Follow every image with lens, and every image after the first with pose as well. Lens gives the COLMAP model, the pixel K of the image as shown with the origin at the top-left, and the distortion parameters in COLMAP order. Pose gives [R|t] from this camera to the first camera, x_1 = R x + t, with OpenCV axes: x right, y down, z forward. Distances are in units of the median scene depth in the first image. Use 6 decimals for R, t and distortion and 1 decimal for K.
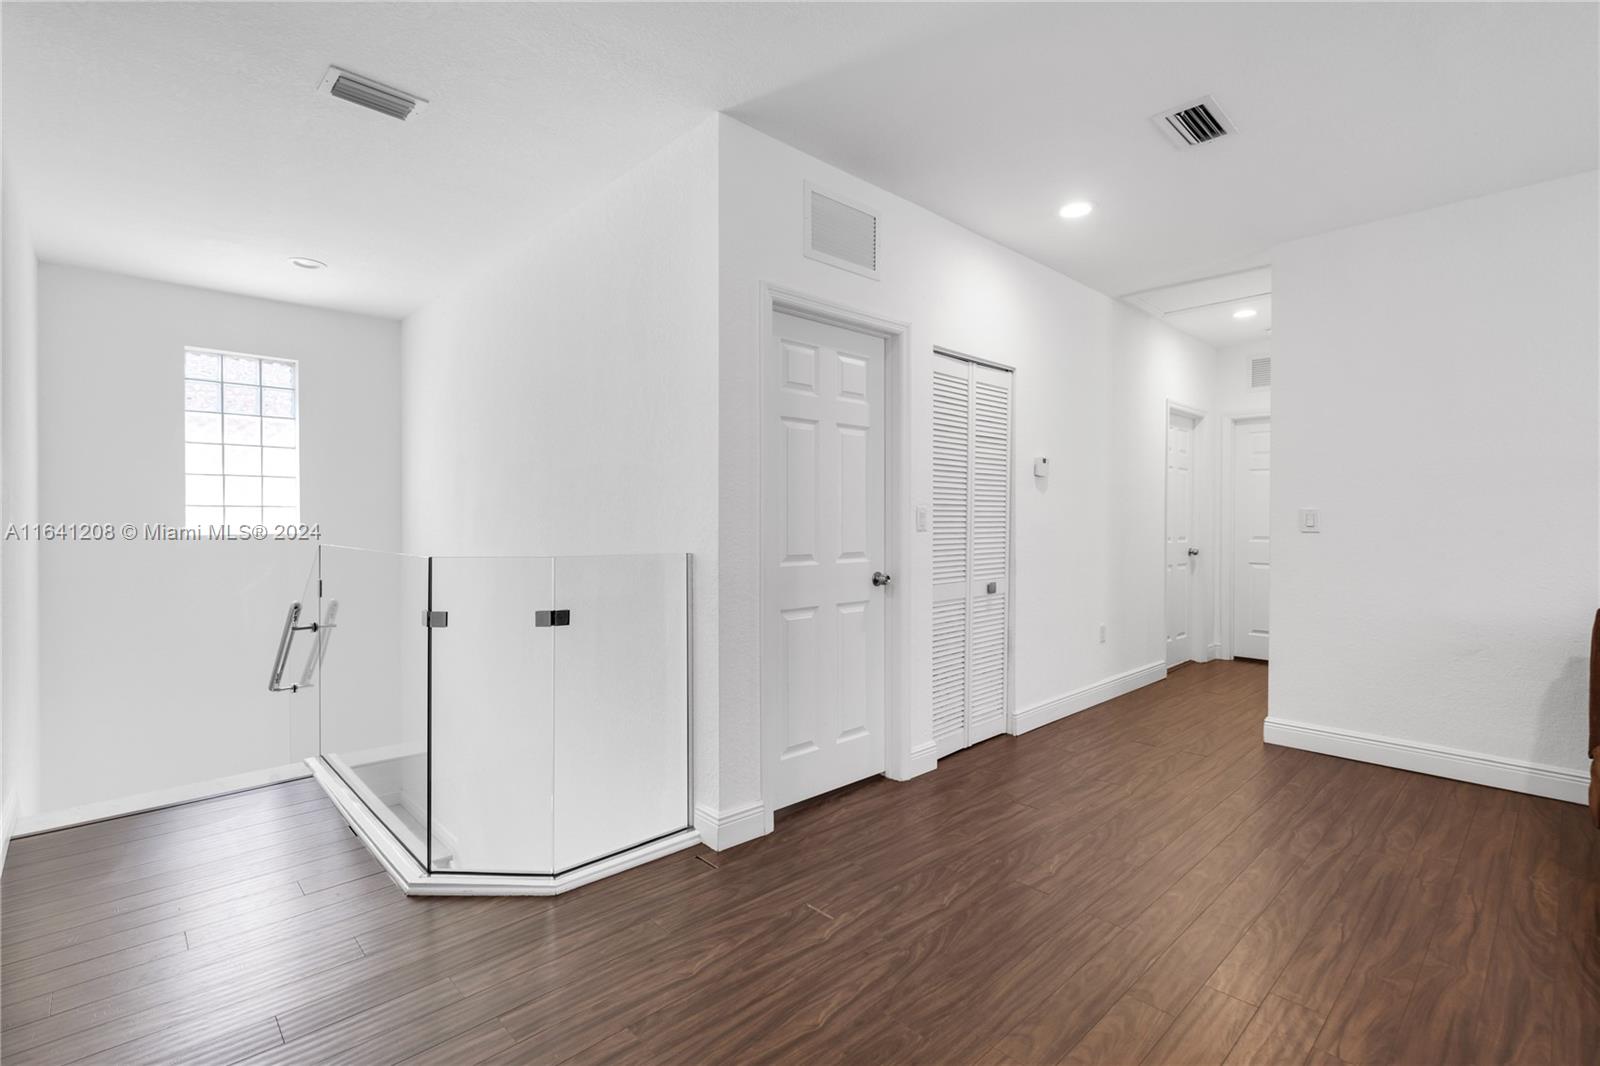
lens RADIAL K [[759.6, 0, 816.8], [0, 759.6, 520.3], [0, 0, 1]] dist [-0.002123, -0.000043]
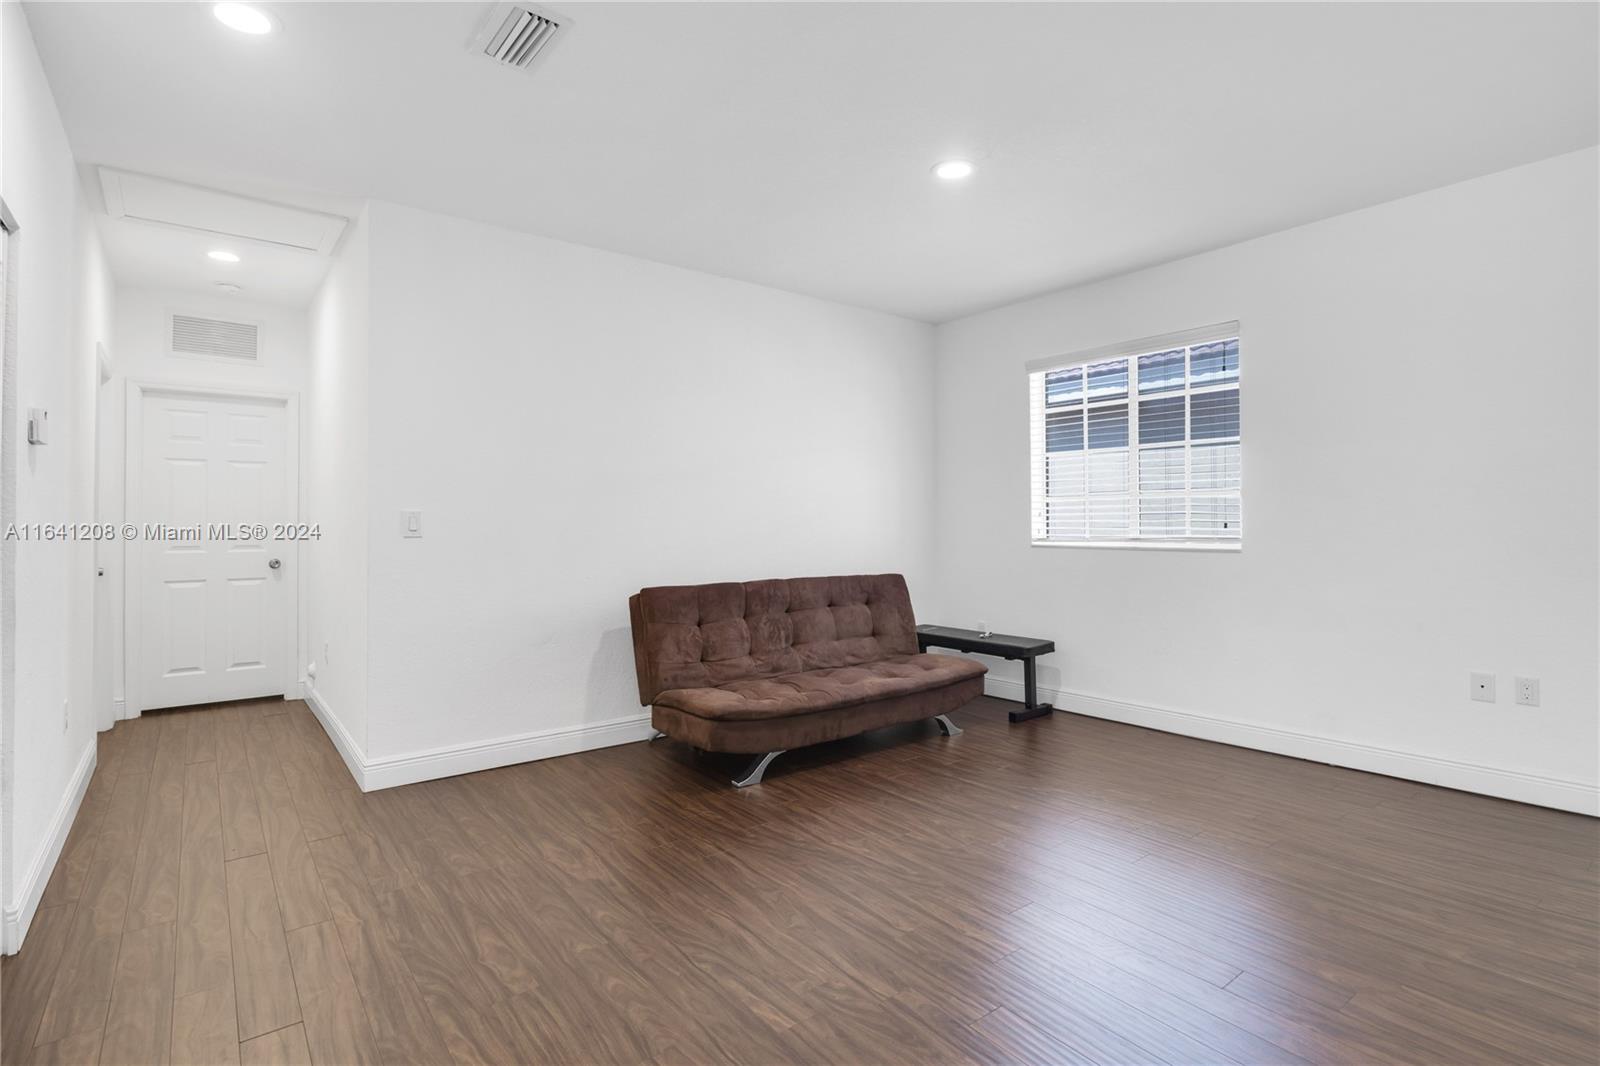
lens RADIAL K [[787.3, 0, 804.1], [0, 787.3, 511.3], [0, 0, 1]] dist [-0.000169, 0.000222]
pose [[0.103130, 0.006953, 0.994644, -0.244551], [0.008411, 0.999934, -0.007862, -0.003501], [-0.994632, 0.009177, 0.103065, 0.489435]]
